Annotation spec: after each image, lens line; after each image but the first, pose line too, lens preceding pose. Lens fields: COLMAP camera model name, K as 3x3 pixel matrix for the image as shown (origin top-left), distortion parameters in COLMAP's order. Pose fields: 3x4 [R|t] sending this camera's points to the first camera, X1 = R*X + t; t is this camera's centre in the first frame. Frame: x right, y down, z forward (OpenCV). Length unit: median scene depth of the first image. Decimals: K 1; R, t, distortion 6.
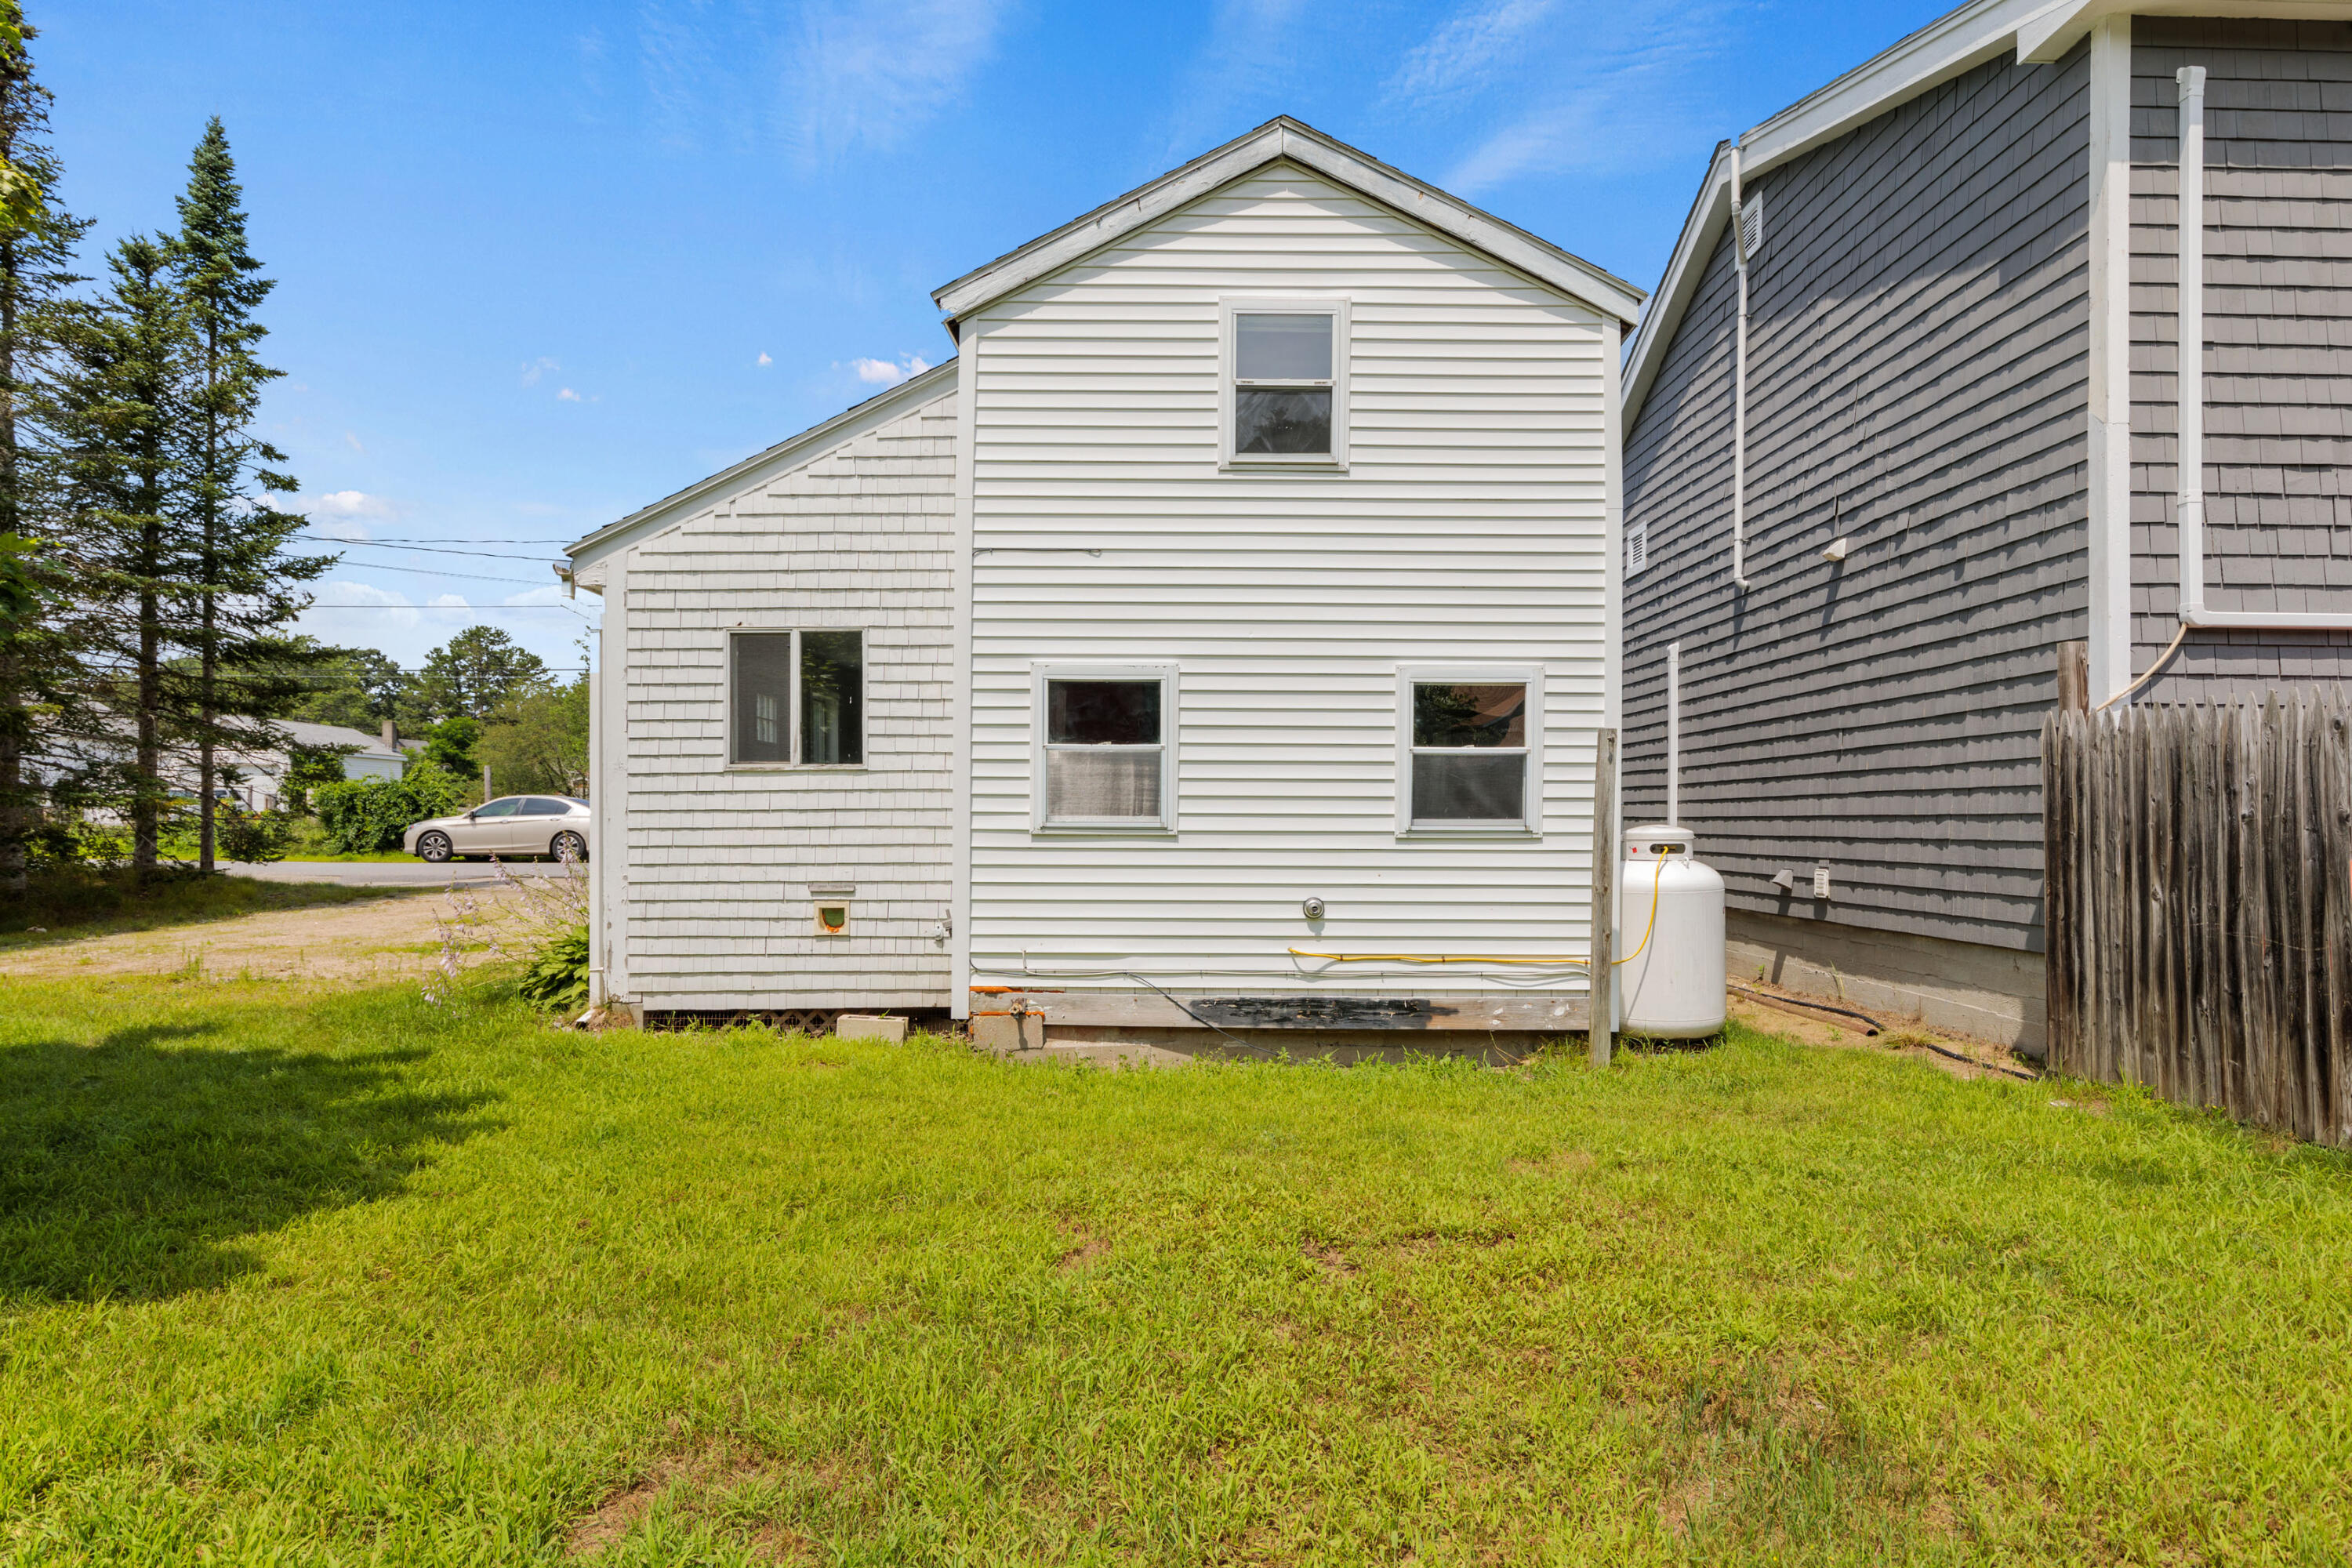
lens RADIAL K [[1236.9, 0, 1180.7], [0, 1236.9, 796.7], [0, 0, 1]] dist [-0.000957, -0.000593]
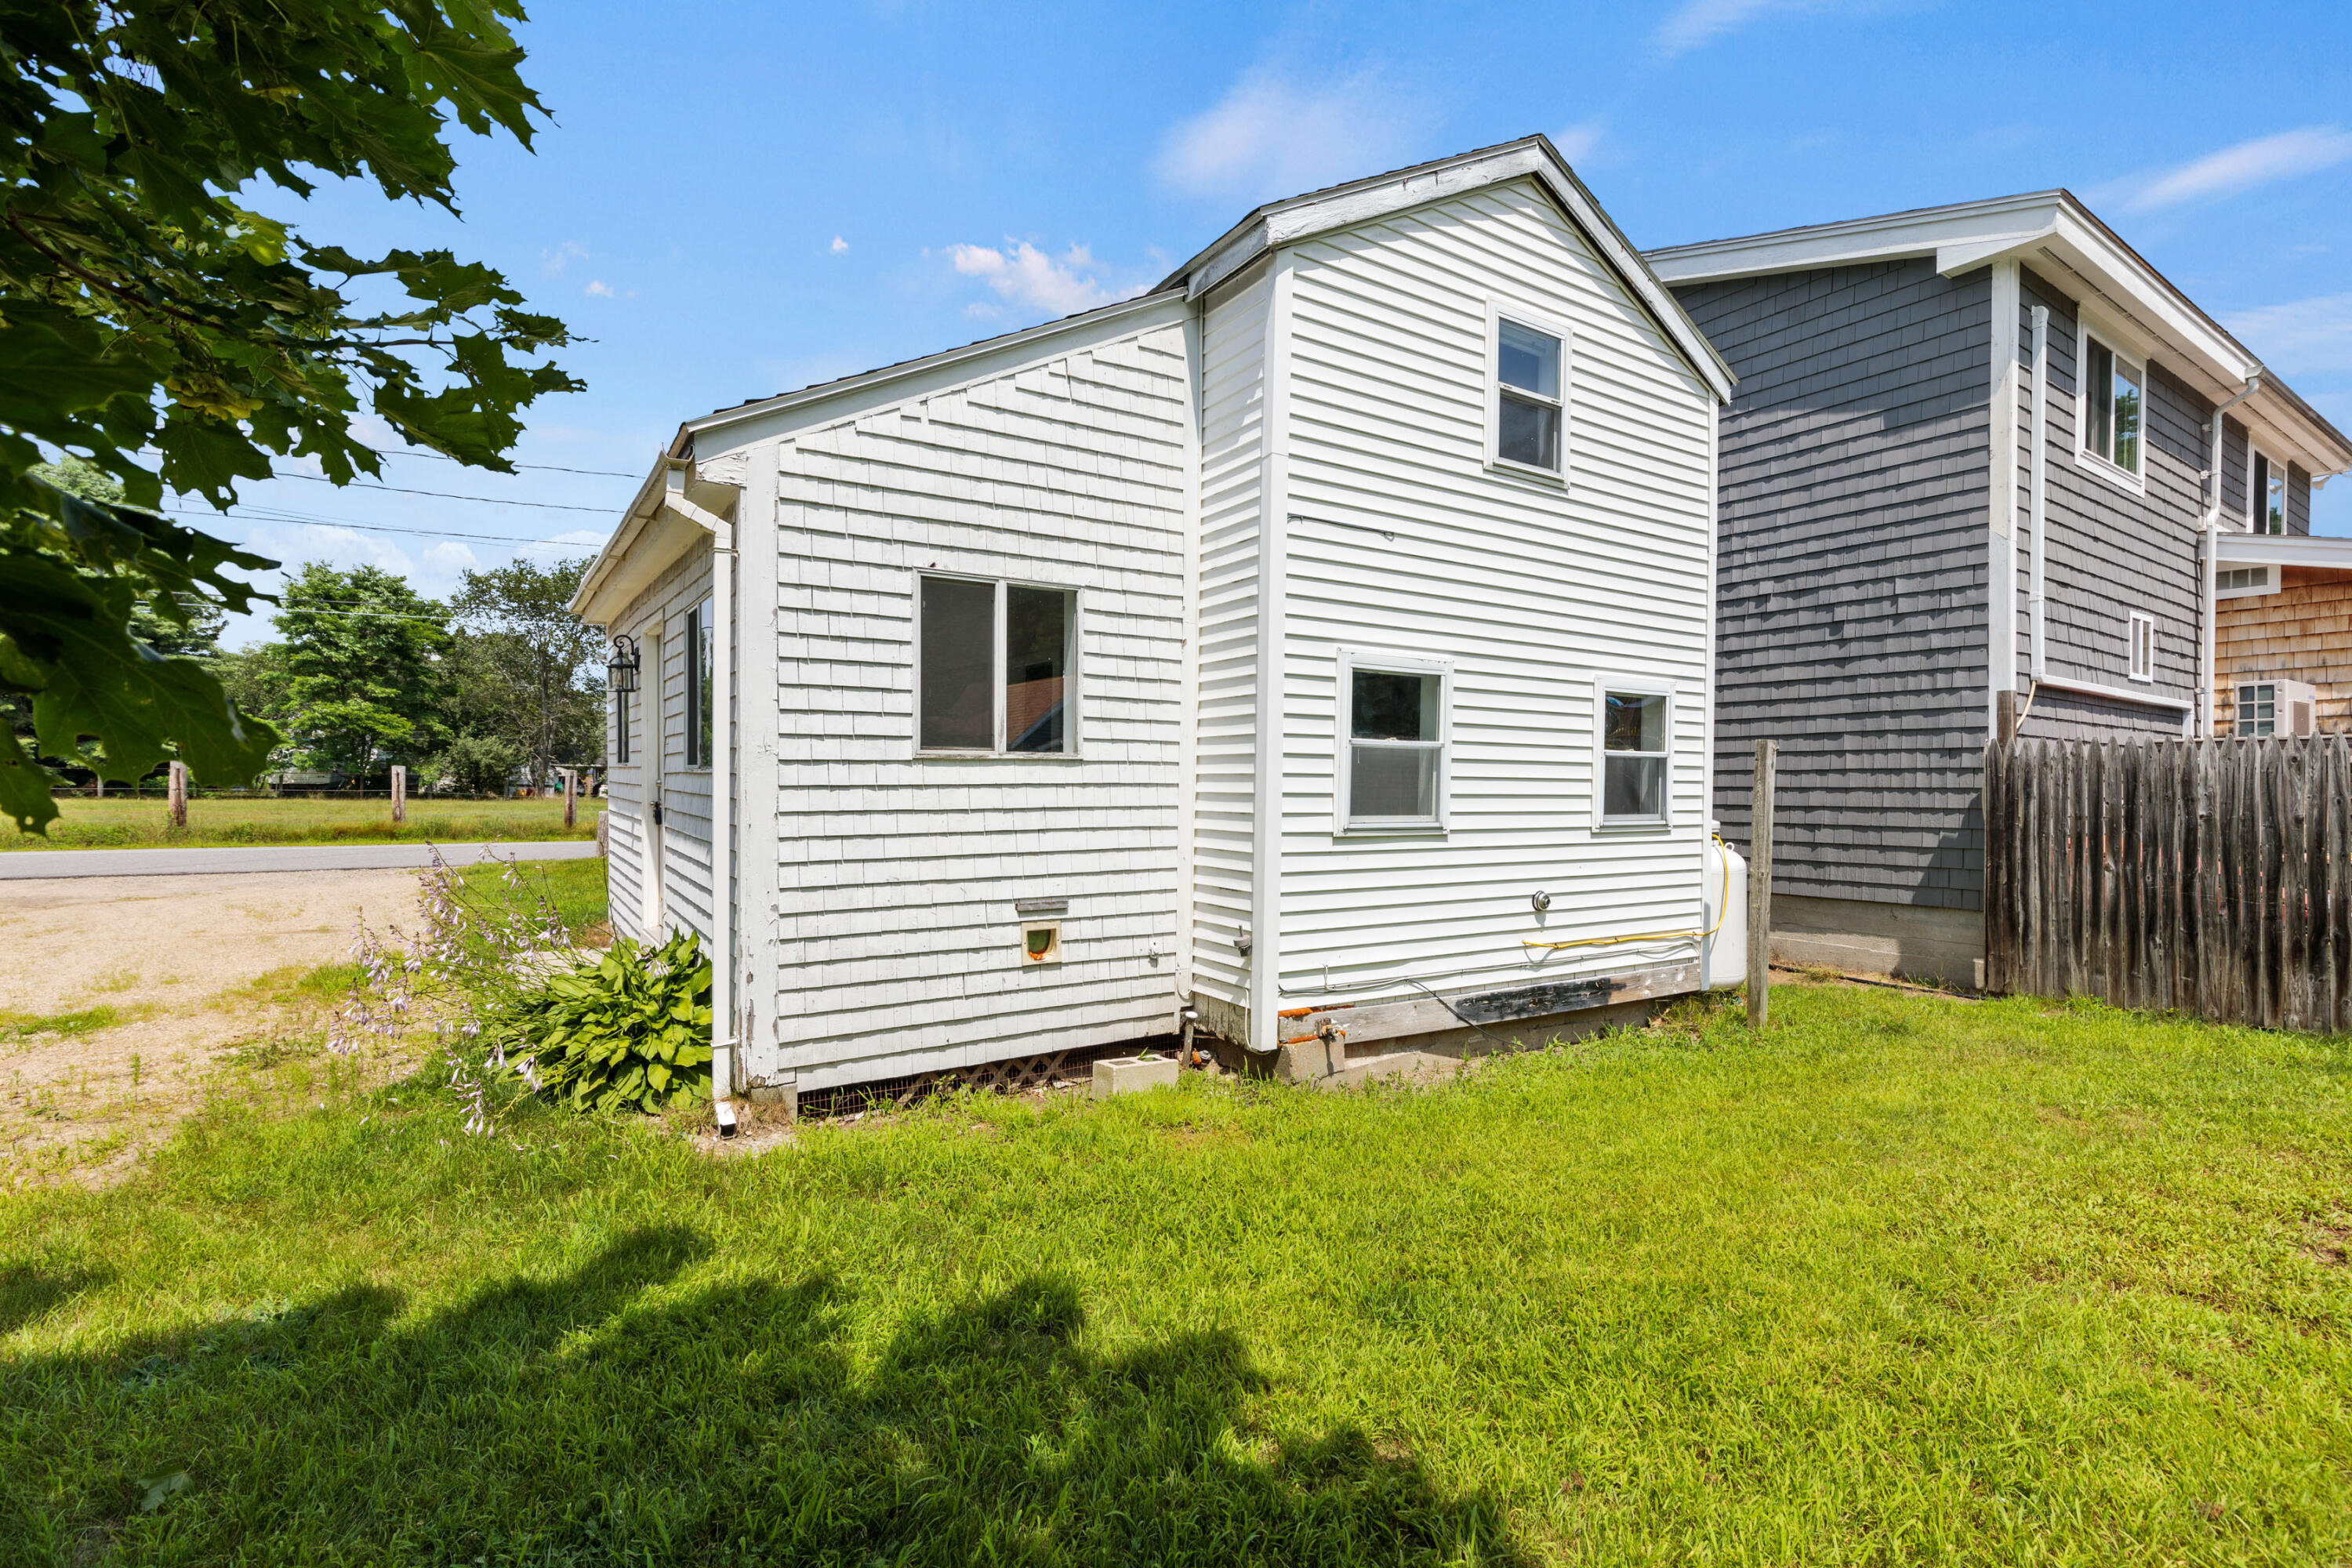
lens RADIAL K [[1065.9, 0, 1181.5], [0, 1065.9, 773.6], [0, 0, 1]] dist [0.011570, -0.003854]
pose [[0.840854, 0.008915, 0.541189, -0.640782], [-0.013073, 0.999907, 0.003839, -0.017811], [-0.541105, -0.010303, 0.840892, 0.401776]]
